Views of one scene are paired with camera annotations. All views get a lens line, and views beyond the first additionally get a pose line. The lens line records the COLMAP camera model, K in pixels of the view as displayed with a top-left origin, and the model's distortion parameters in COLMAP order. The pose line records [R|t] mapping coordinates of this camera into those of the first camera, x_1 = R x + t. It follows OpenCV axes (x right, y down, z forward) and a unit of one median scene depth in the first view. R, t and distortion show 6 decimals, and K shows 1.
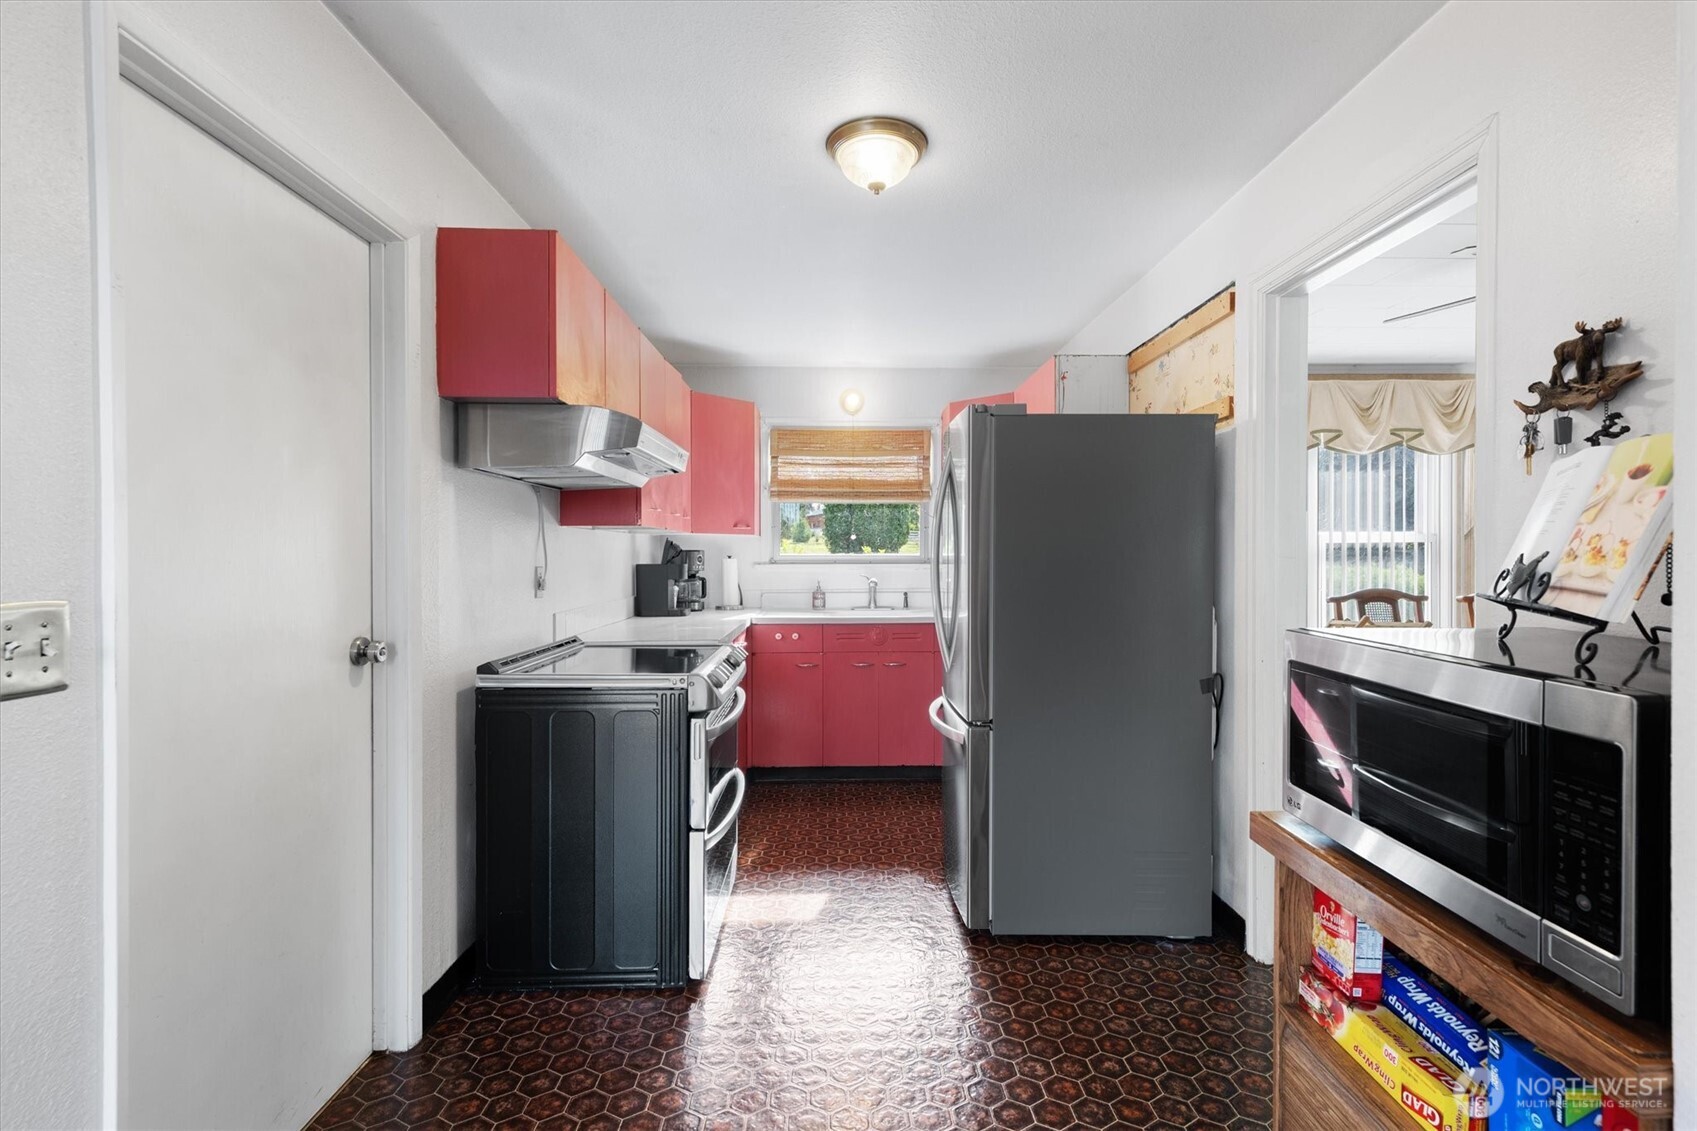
lens RADIAL K [[755.2, 0, 833.5], [0, 755.2, 558.4], [0, 0, 1]] dist [0.007347, 0.001361]
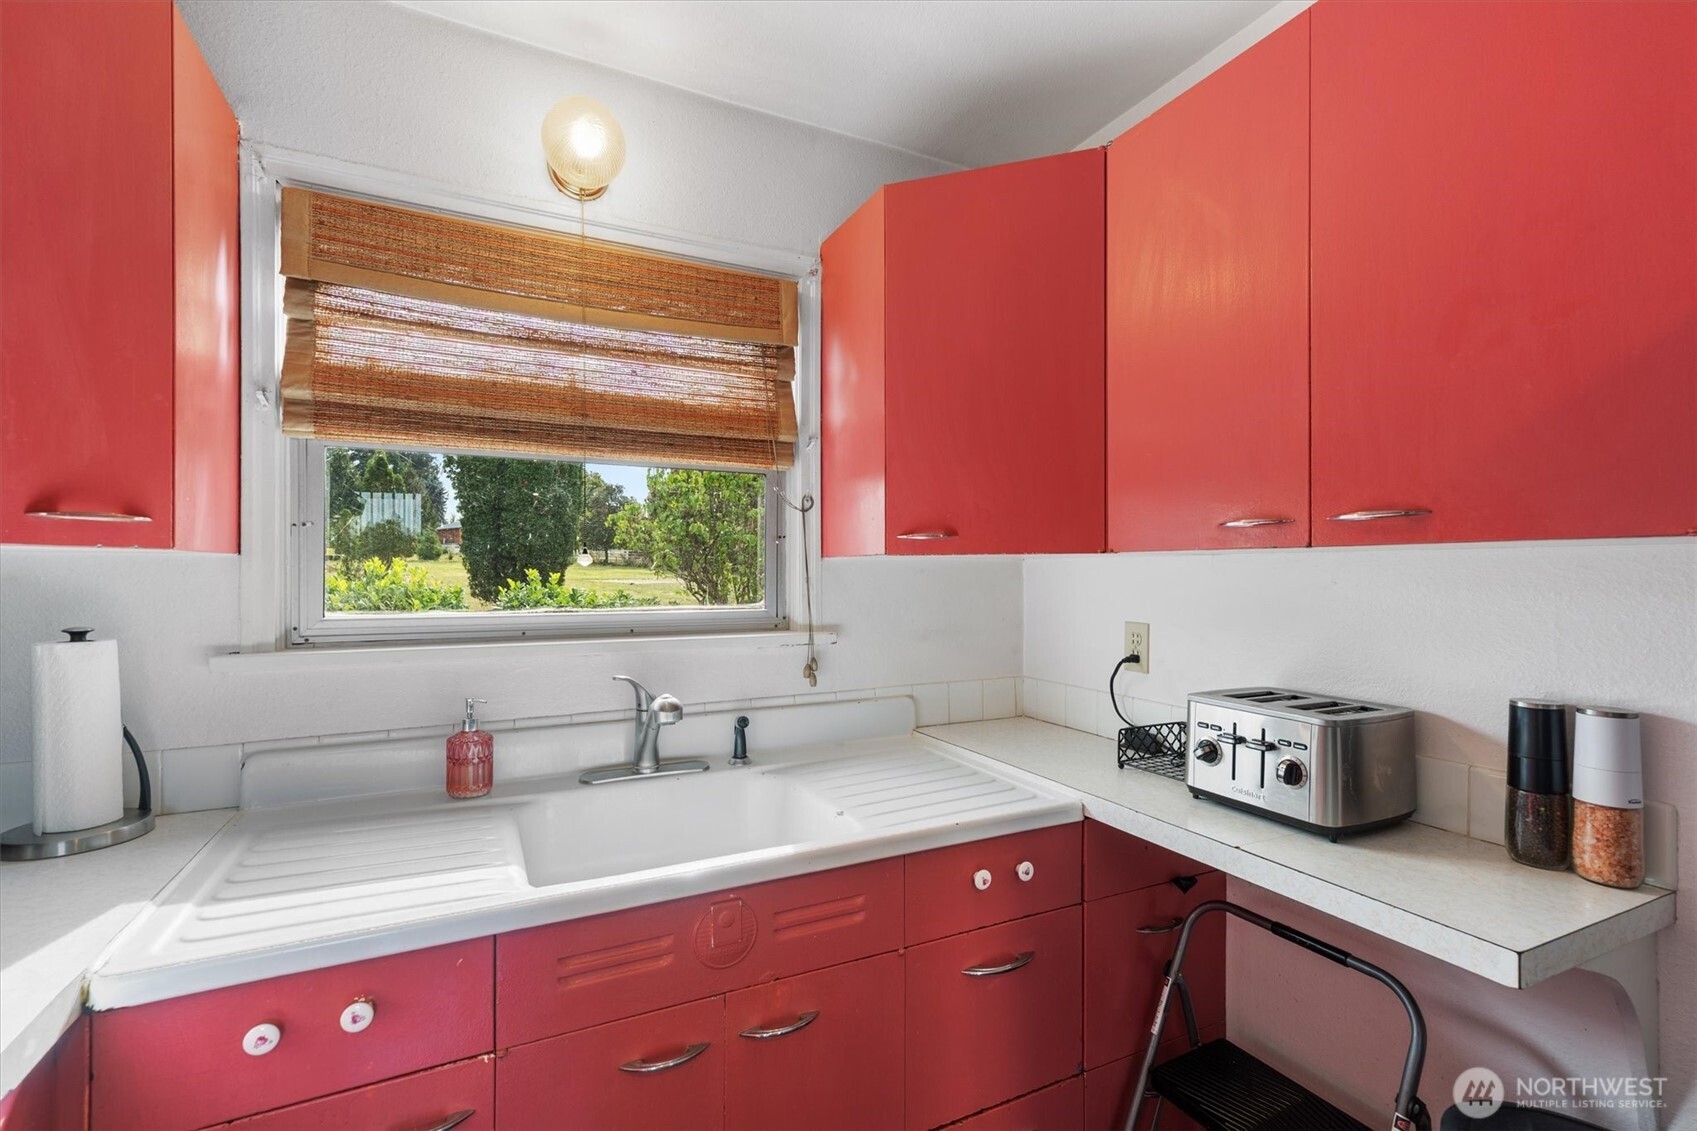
lens RADIAL K [[755.2, 0, 832.8], [0, 755.2, 569.7], [0, 0, 1]] dist [0.007347, 0.001361]
pose [[0.901881, 0.003731, 0.431969, -0.019029], [0.000362, 0.999956, -0.009394, -0.020960], [-0.431985, 0.008629, 0.901840, 0.648554]]
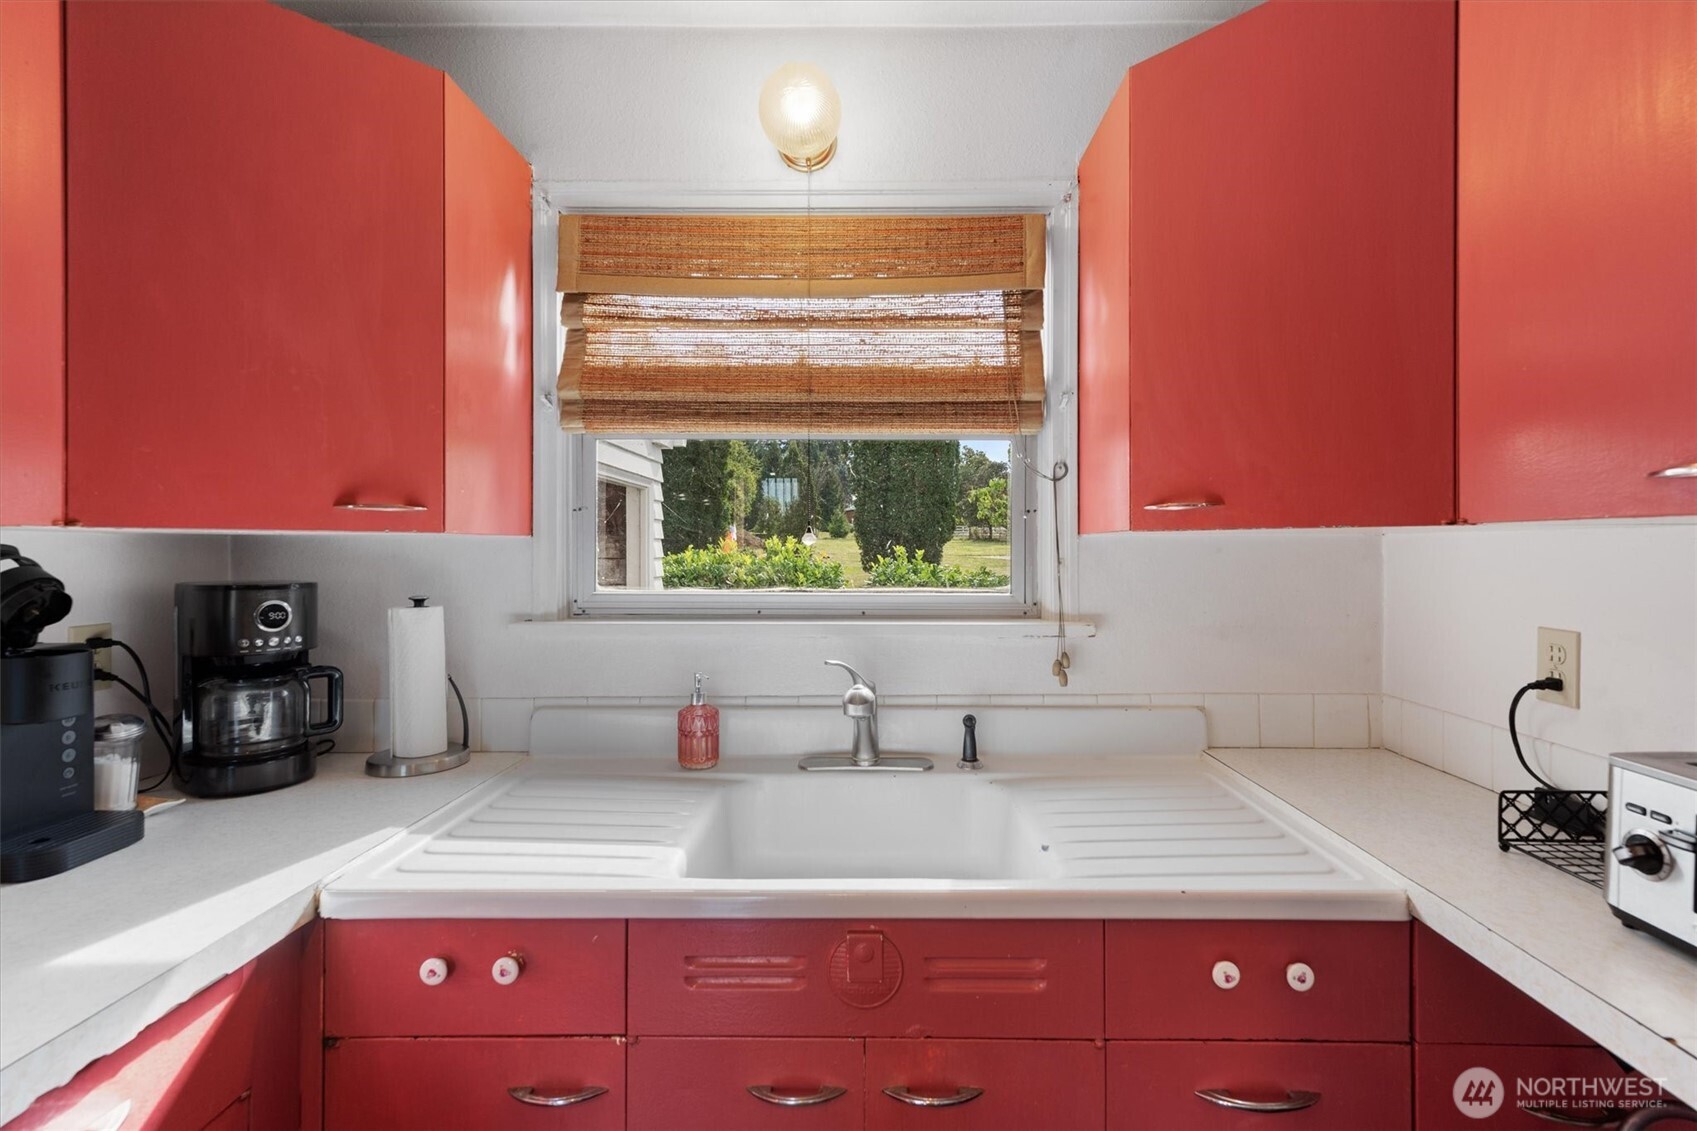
lens RADIAL K [[755.2, 0, 865.1], [0, 755.2, 551.0], [0, 0, 1]] dist [0.007347, 0.001361]
pose [[0.999932, 0.002166, -0.011430, 0.054670], [-0.002193, 0.999995, -0.002401, -0.022648], [0.011424, 0.002426, 0.999932, 0.671138]]
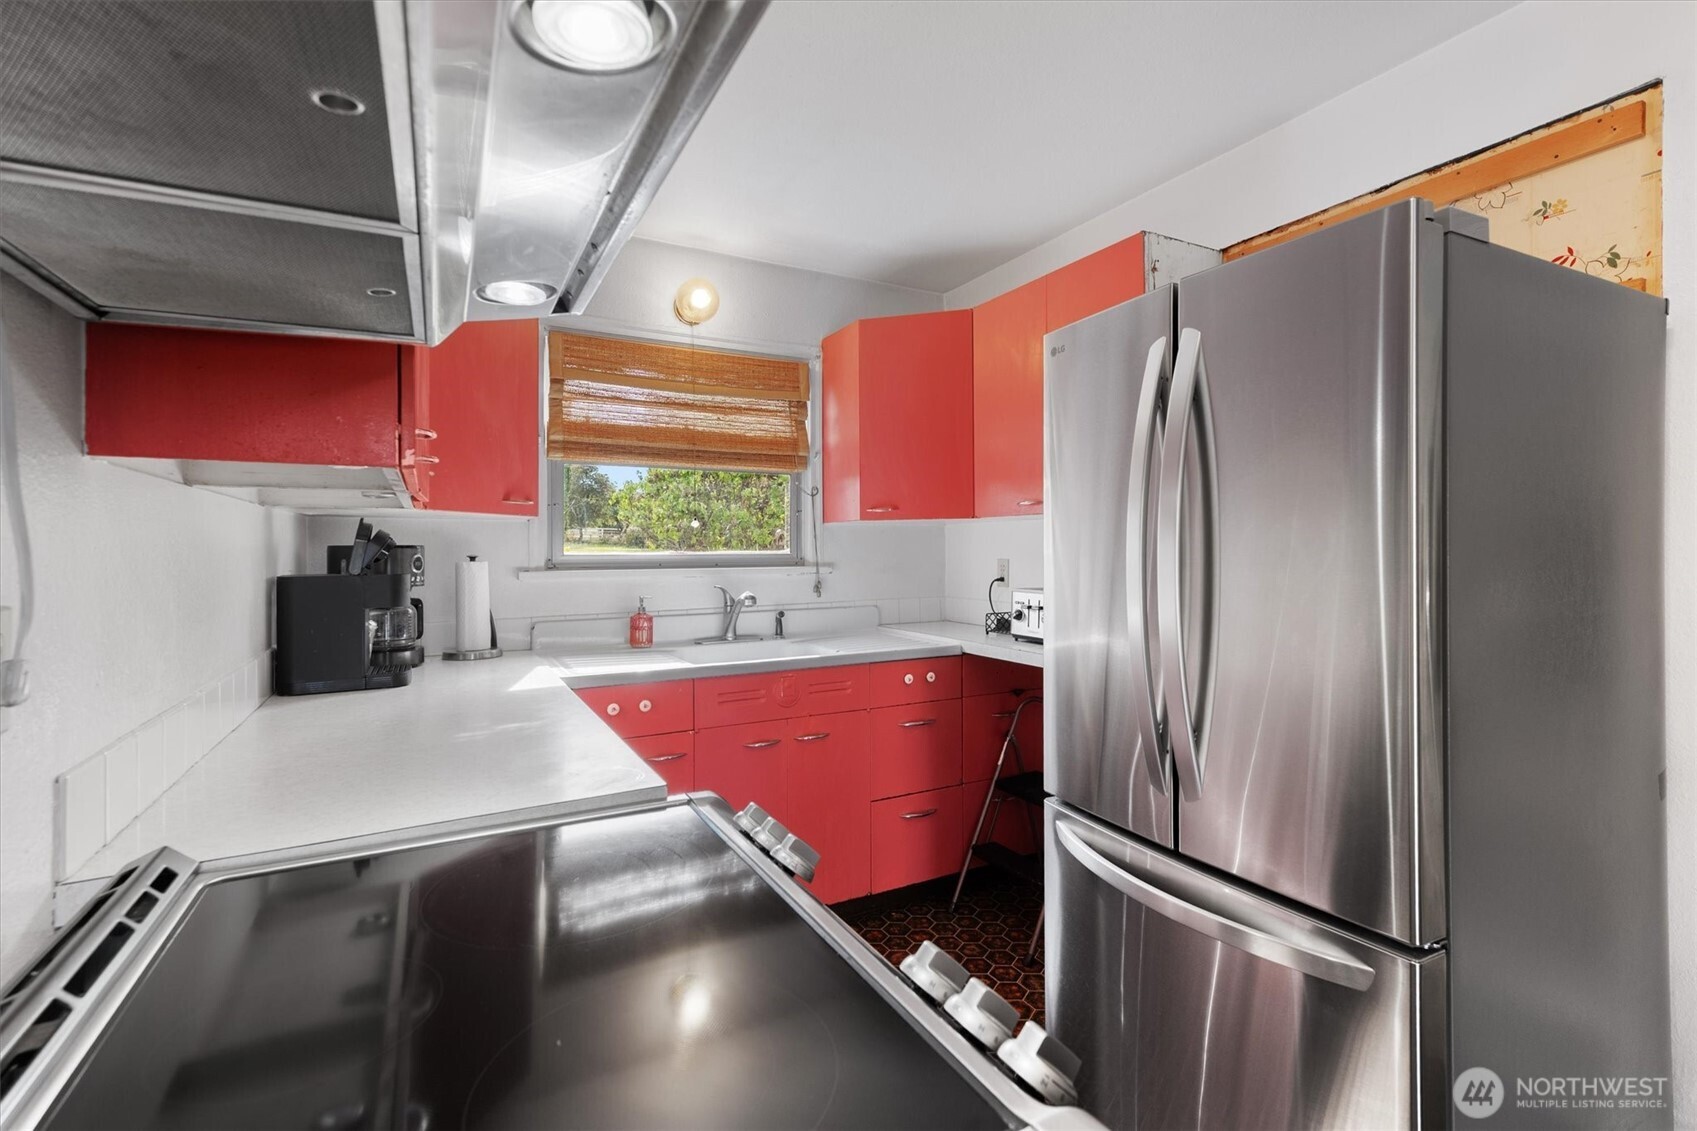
lens RADIAL K [[755.2, 0, 826.7], [0, 755.2, 542.2], [0, 0, 1]] dist [0.007347, 0.001361]
pose [[0.890911, 0.002370, 0.454172, -0.156001], [0.004959, 0.999876, -0.014945, -0.004022], [-0.454151, 0.015566, 0.890789, 0.407053]]
